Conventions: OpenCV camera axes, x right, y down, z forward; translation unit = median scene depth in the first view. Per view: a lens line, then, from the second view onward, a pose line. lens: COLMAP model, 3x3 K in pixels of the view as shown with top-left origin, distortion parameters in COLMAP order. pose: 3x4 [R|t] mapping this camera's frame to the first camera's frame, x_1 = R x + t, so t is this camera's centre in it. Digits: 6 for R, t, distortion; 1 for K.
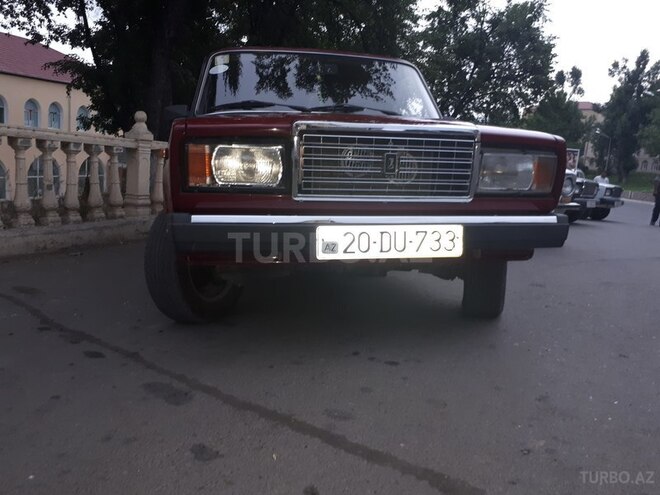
lens RADIAL K [[526.6, 0, 329.0], [0, 526.6, 247.1], [0, 0, 1]] dist [0.009475, -0.000261]
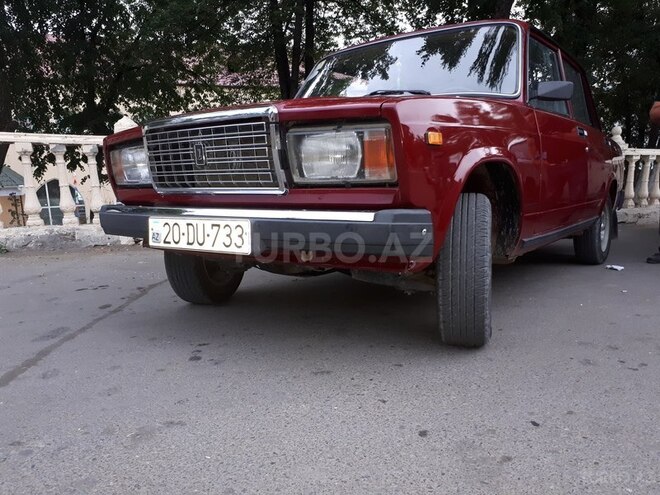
lens RADIAL K [[526.6, 0, 329.7], [0, 526.6, 247.4], [0, 0, 1]] dist [0.009475, -0.000261]
pose [[0.663473, 0.063349, -0.745514, 1.002946], [-0.069681, 0.997310, 0.022732, -0.025233], [0.744949, 0.036866, 0.666102, 0.523321]]
